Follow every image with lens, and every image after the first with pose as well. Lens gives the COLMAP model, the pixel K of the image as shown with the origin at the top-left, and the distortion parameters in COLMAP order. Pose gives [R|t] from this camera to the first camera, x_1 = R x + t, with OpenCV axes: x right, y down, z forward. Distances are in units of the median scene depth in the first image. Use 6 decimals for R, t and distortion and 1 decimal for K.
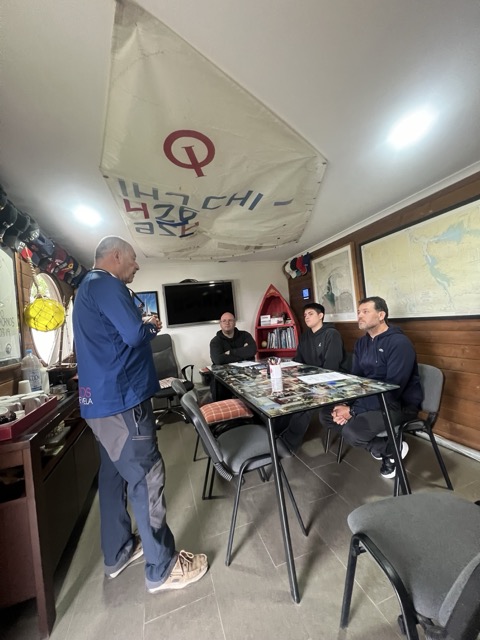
lens RADIAL K [[254.5, 0, 240.0], [0, 254.5, 320.0], [0, 0, 1]] dist [-0.000997, -0.000112]
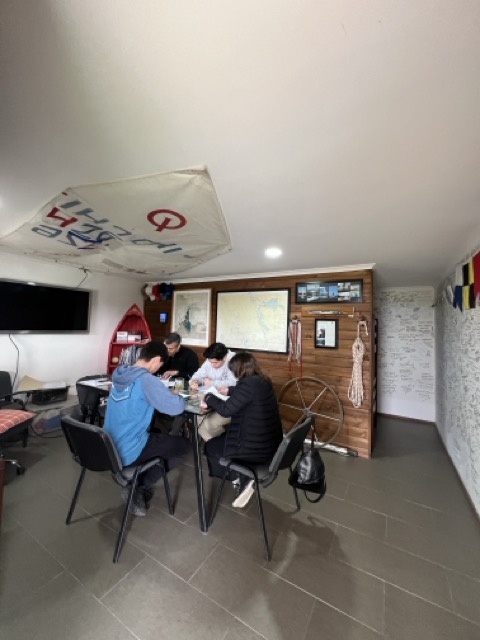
lens RADIAL K [[254.5, 0, 240.0], [0, 254.5, 320.0], [0, 0, 1]] dist [-0.000997, -0.000112]
pose [[0.740995, 0.146202, 0.655402, -0.449281], [-0.109767, 0.989255, -0.096572, -0.034751], [-0.662479, -0.000382, 0.749081, -0.162618]]
